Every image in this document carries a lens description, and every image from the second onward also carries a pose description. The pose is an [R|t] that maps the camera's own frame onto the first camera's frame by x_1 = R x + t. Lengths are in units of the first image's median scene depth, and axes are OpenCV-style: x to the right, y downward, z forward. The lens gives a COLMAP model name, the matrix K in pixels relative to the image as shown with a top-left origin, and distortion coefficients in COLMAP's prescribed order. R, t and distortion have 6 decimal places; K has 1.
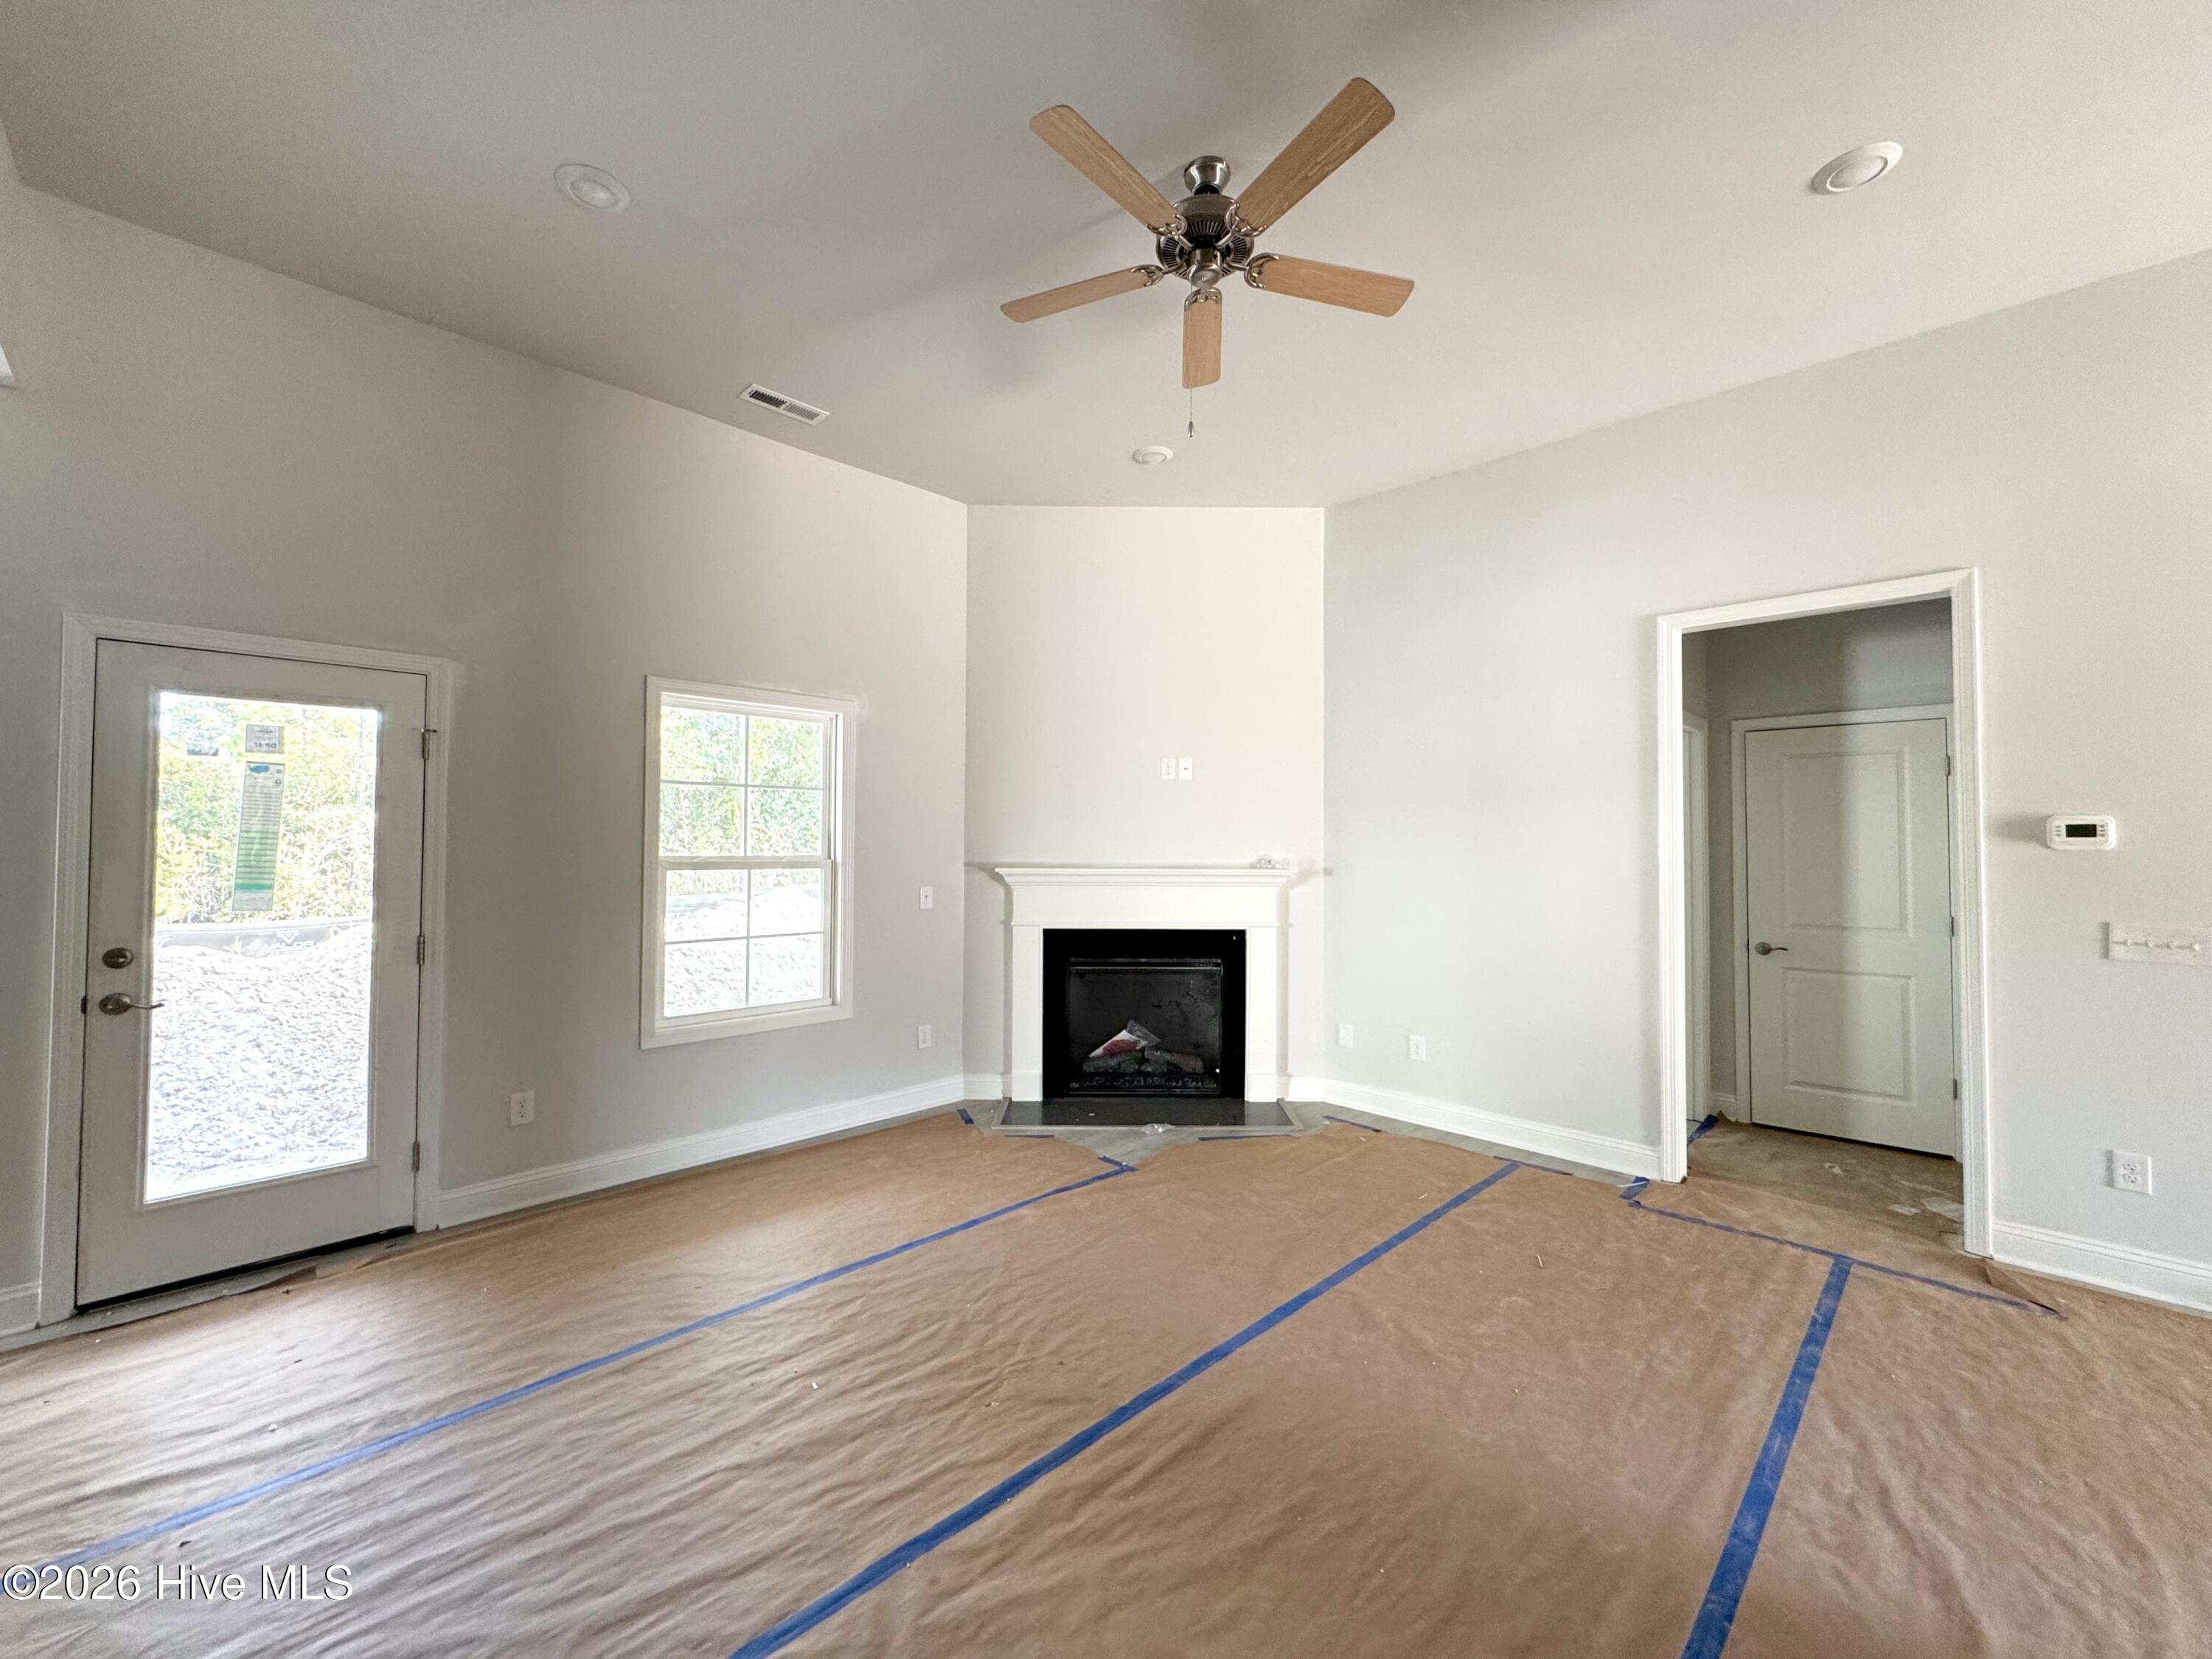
lens RADIAL K [[893.5, 0, 1106.3], [0, 893.5, 818.9], [0, 0, 1]] dist [-0.000761, 0.000158]
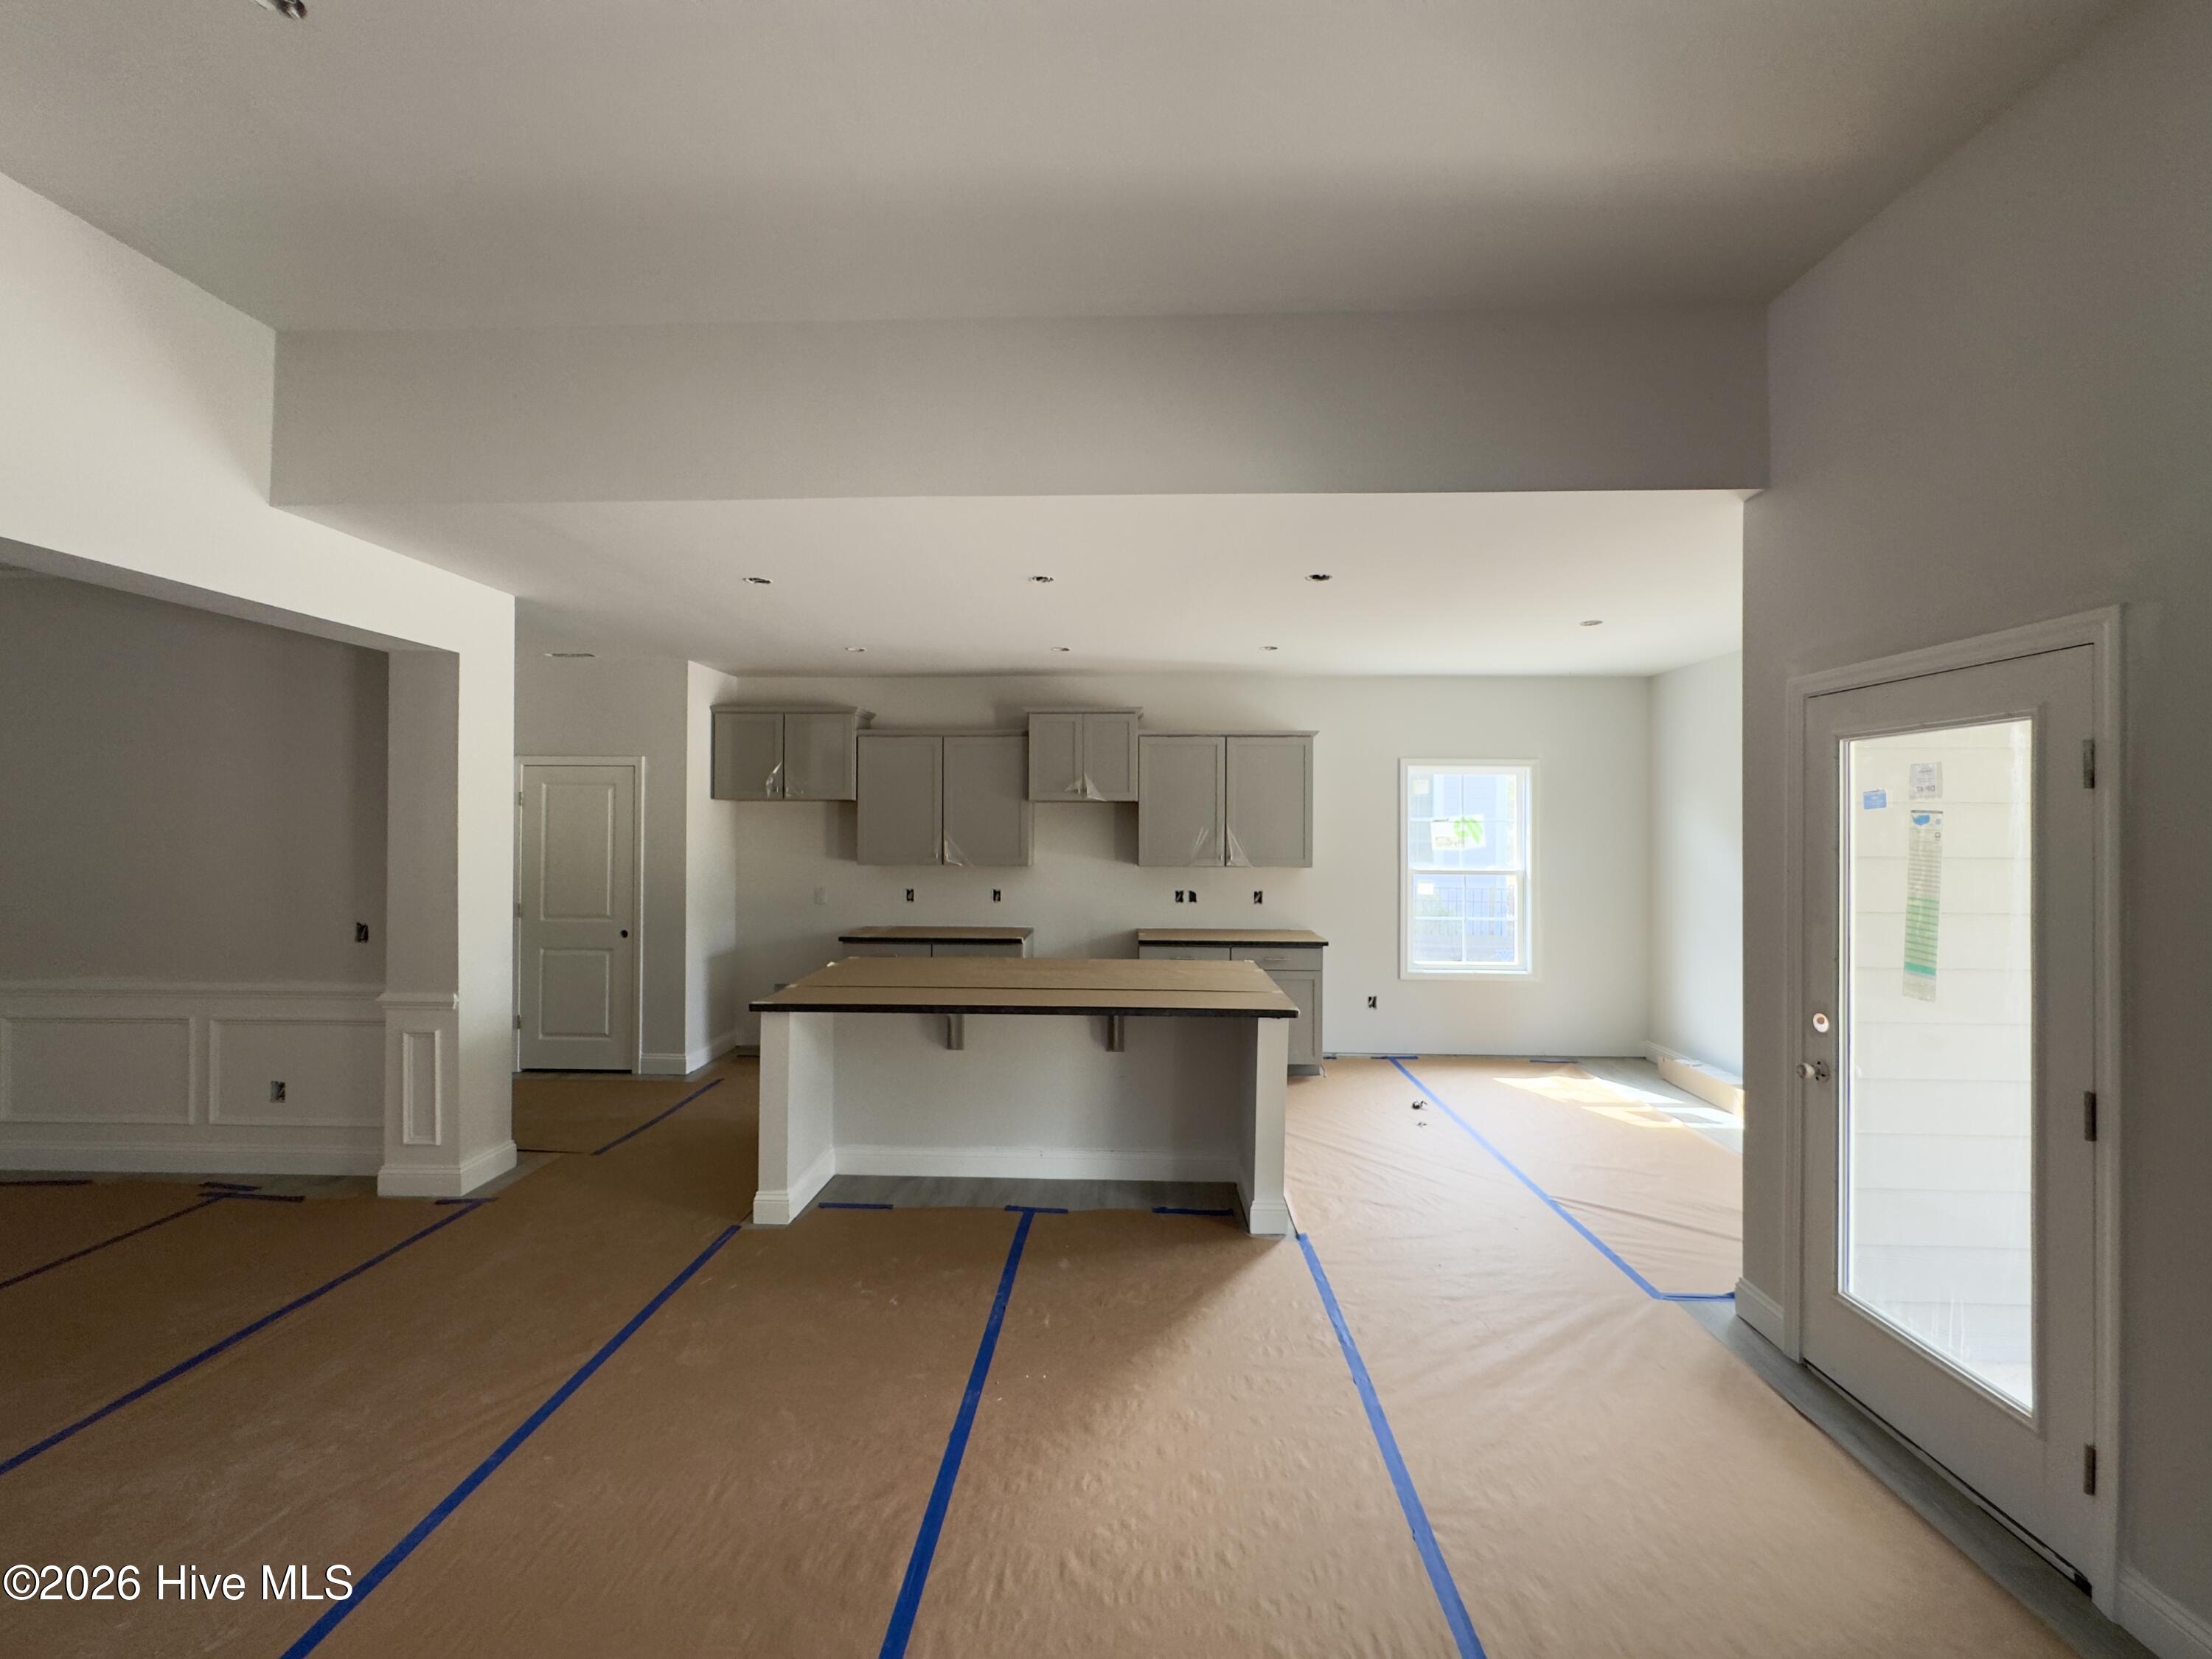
lens RADIAL K [[889.4, 0, 1102.2], [0, 889.4, 820.6], [0, 0, 1]] dist [0.000039, -0.000058]
pose [[-0.731330, -0.016519, -0.681824, 0.084681], [0.005343, 0.999537, -0.029947, -0.026394], [0.682003, -0.025544, -0.730903, 0.809226]]
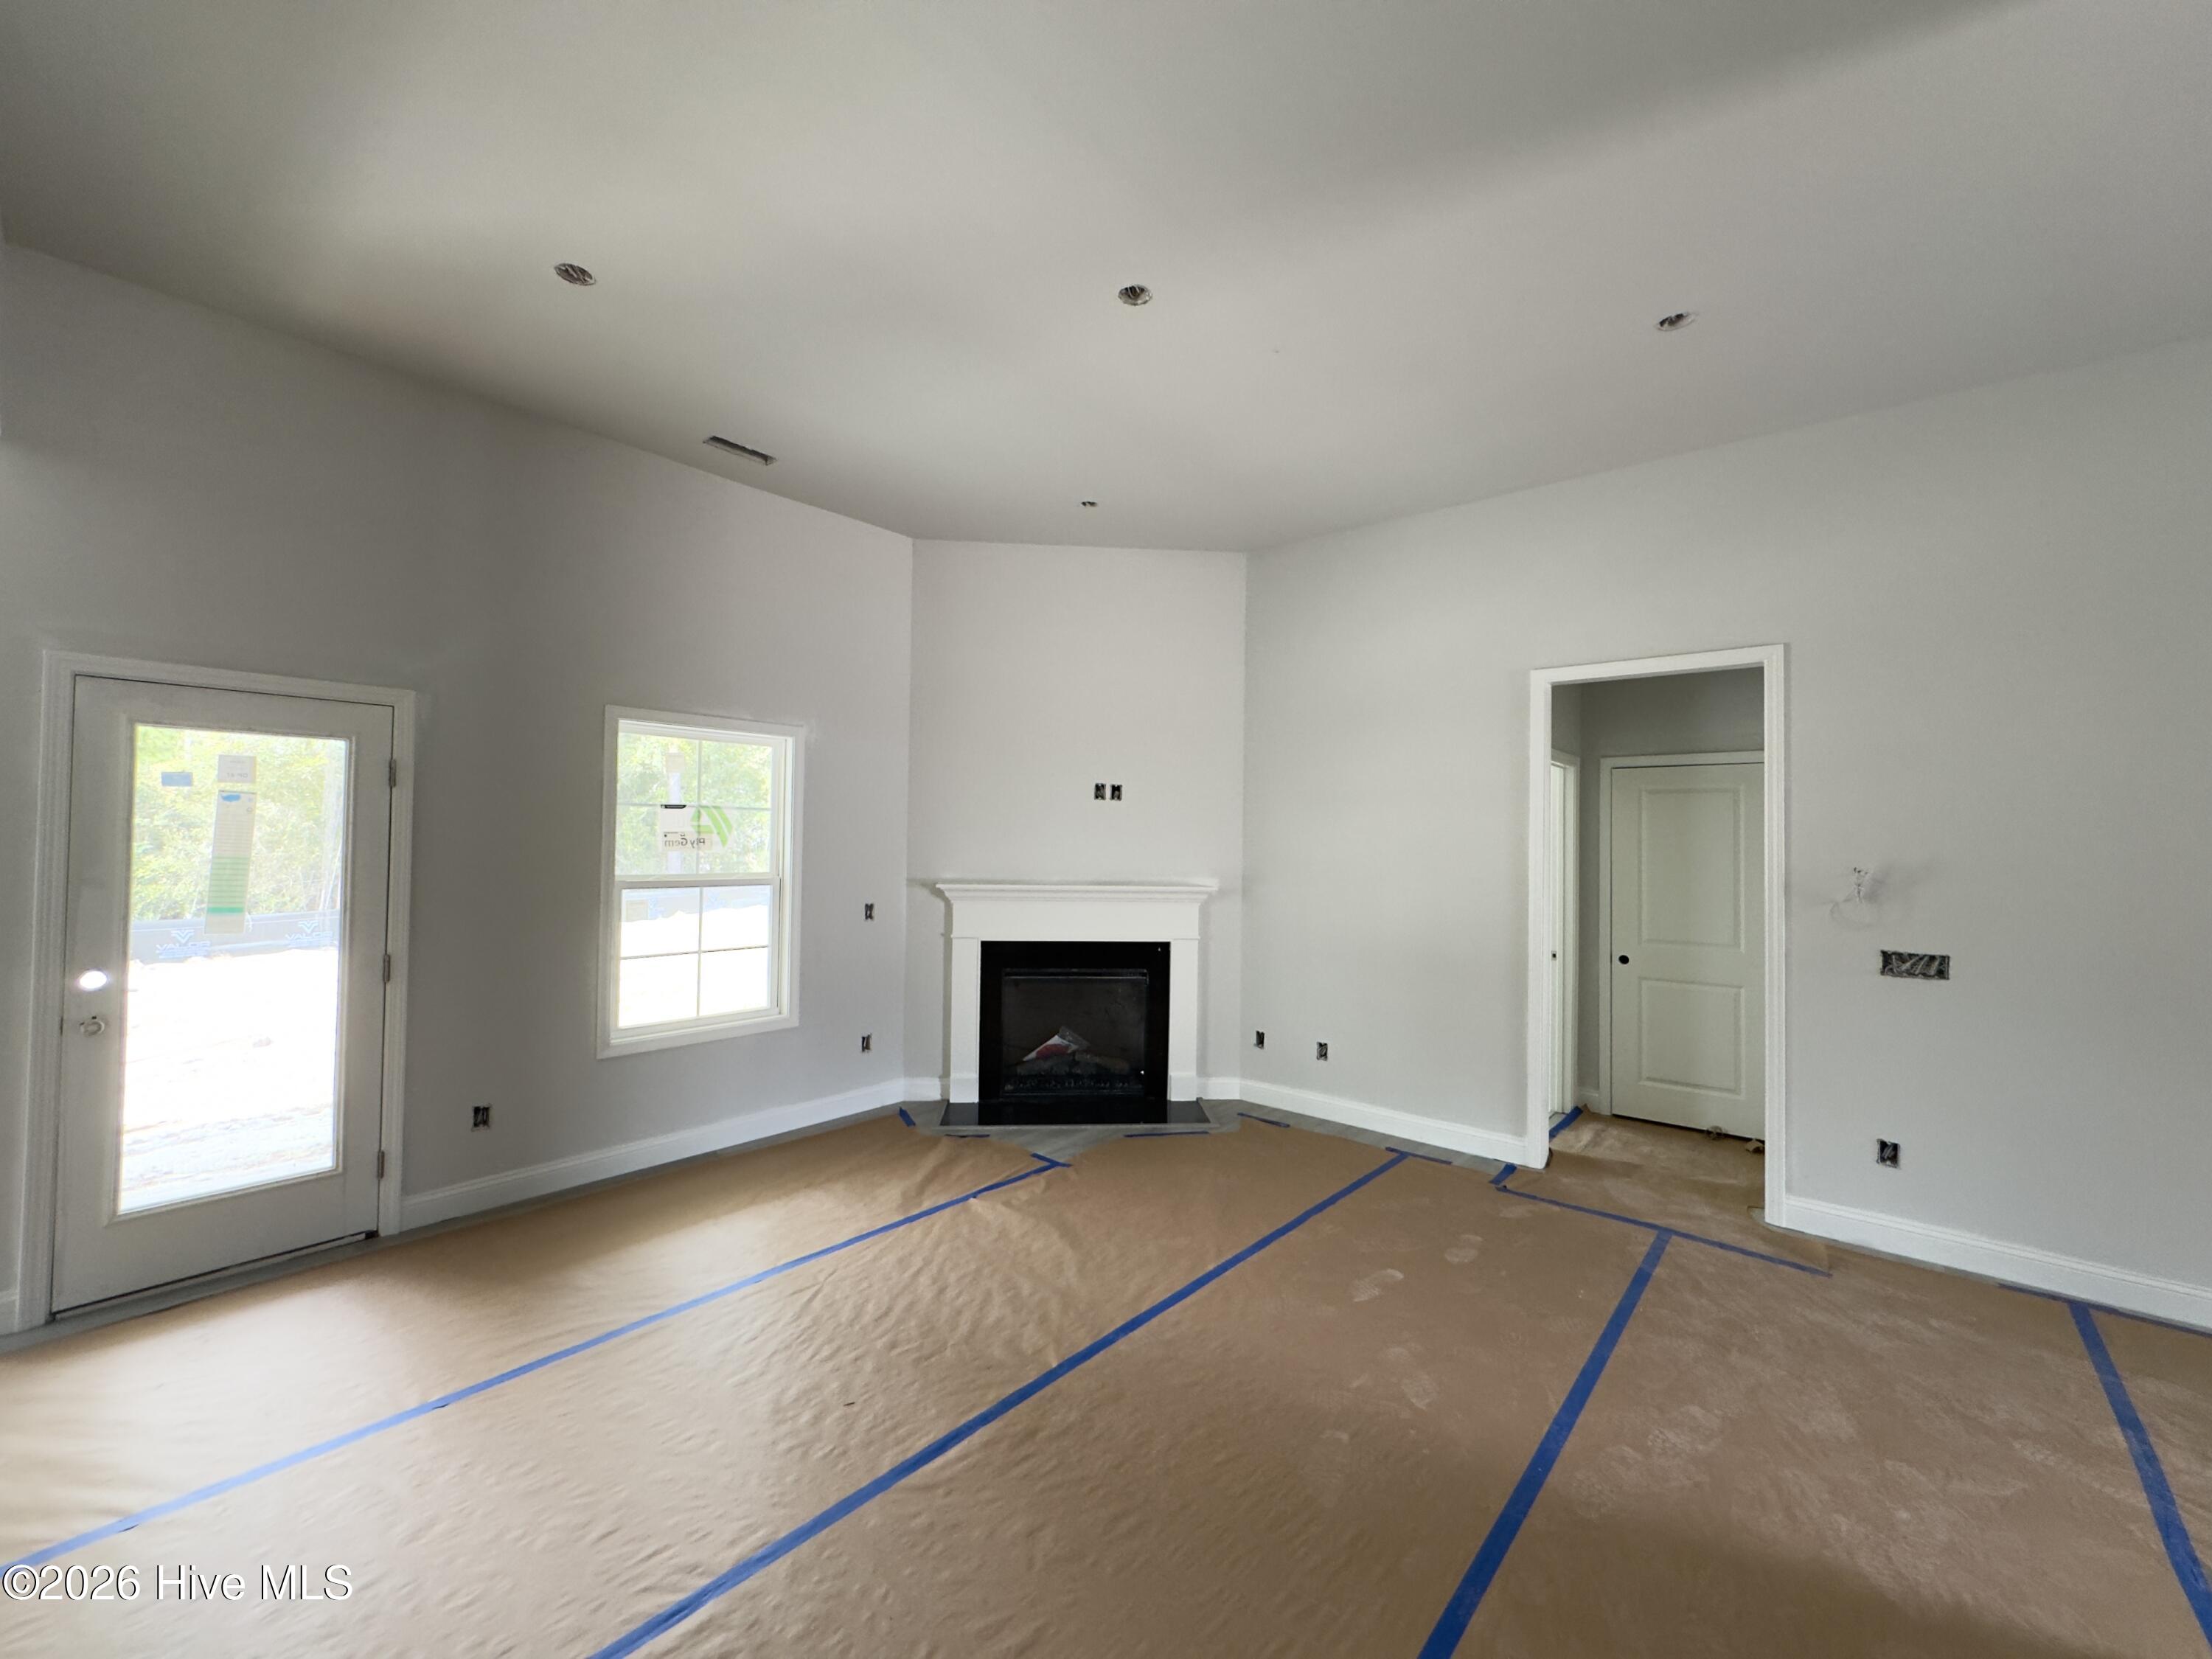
lens RADIAL K [[889.4, 0, 1102.2], [0, 889.4, 820.6], [0, 0, 1]] dist [0.000039, -0.000058]
pose [[0.997593, 0.009218, 0.068722, -0.000967], [-0.009469, 0.999950, 0.003334, -0.031599], [-0.068687, -0.003977, 0.997630, -0.082771]]
